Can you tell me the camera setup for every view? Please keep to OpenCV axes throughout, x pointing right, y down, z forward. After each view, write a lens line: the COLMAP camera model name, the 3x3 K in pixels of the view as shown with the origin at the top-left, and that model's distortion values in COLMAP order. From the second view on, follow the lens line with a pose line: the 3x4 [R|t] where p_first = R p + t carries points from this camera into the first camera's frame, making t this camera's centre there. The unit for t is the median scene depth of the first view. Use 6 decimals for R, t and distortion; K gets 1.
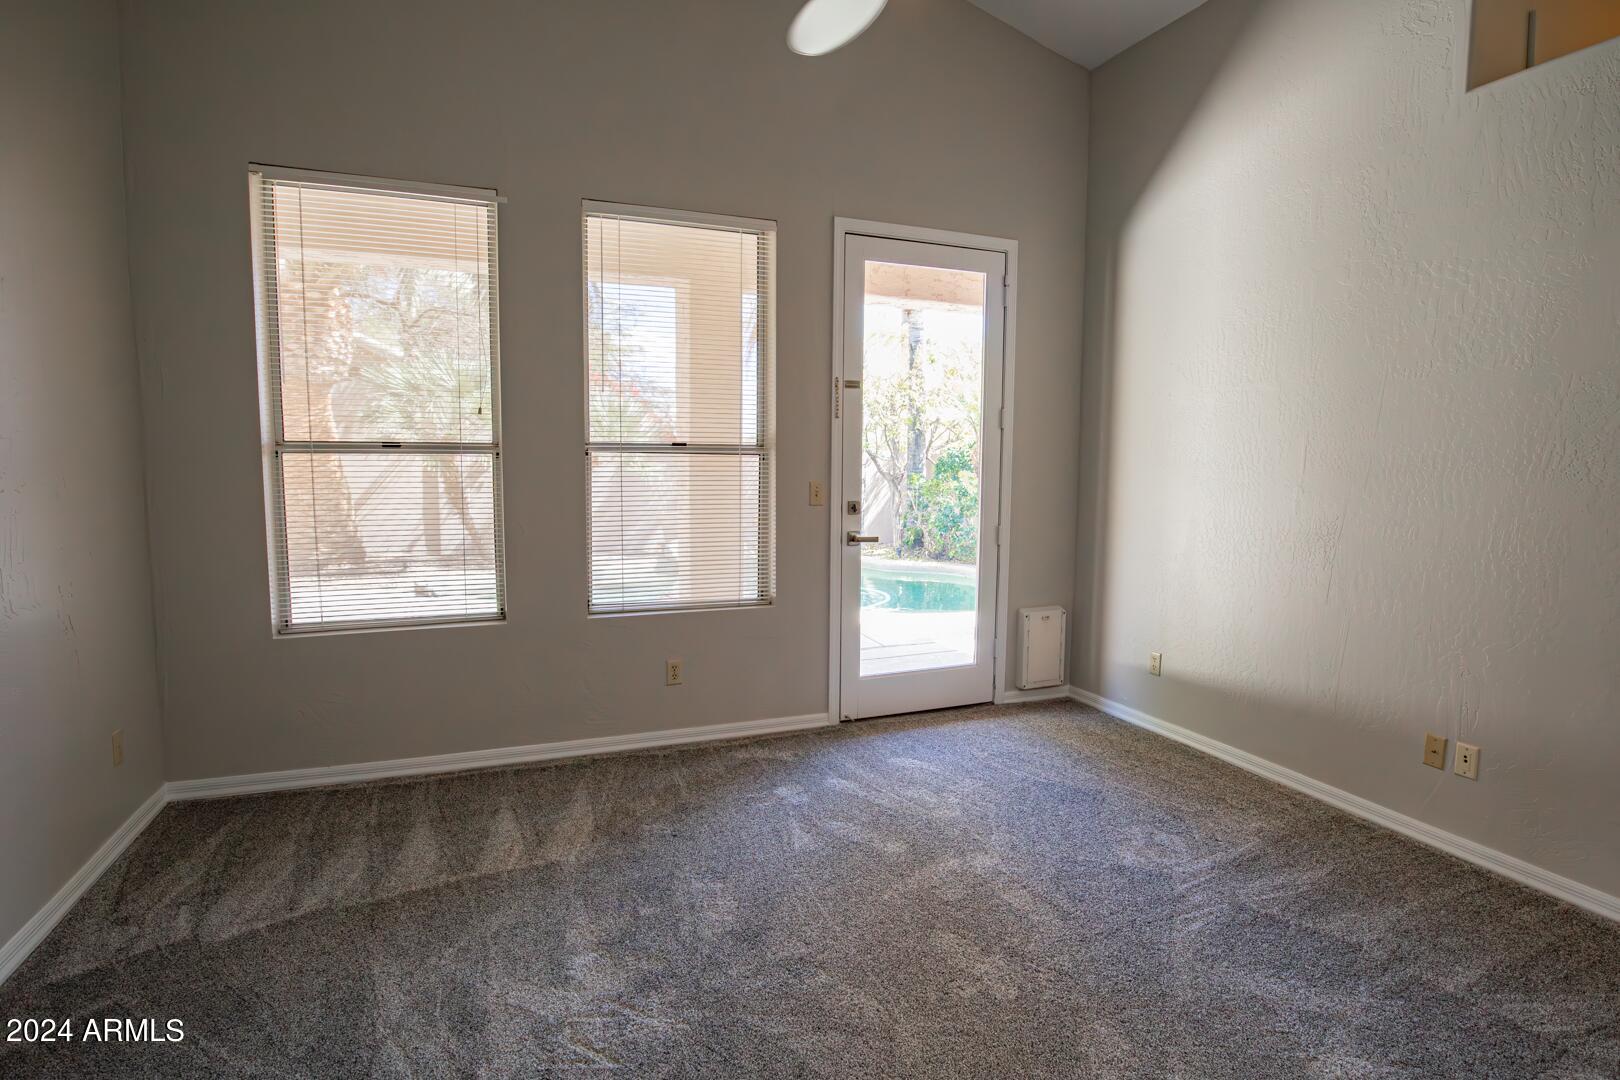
lens RADIAL K [[818.5, 0, 813.9], [0, 818.5, 537.7], [0, 0, 1]] dist [-0.043125, 0.012317]
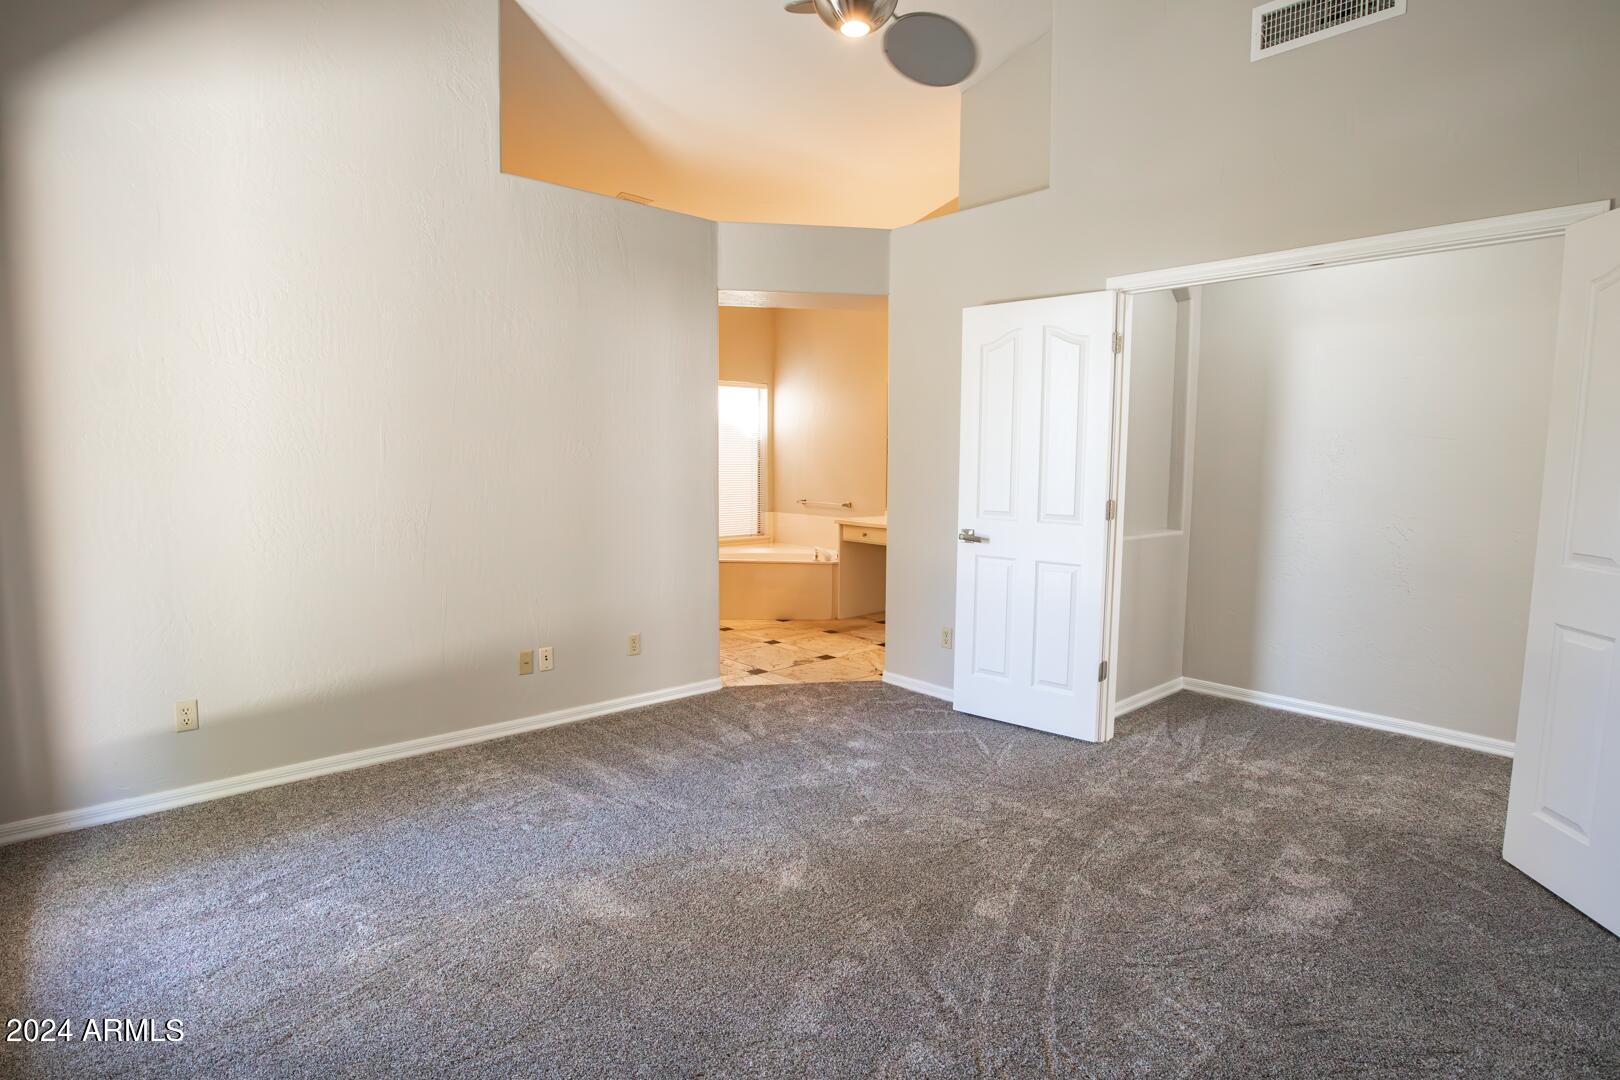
lens RADIAL K [[818.5, 0, 813.9], [0, 818.5, 537.7], [0, 0, 1]] dist [-0.043125, 0.012317]
pose [[-0.339043, -0.103377, 0.935074, -0.671602], [0.082397, 0.986862, 0.138978, -0.095435], [-0.937155, 0.124167, -0.326071, 0.989841]]
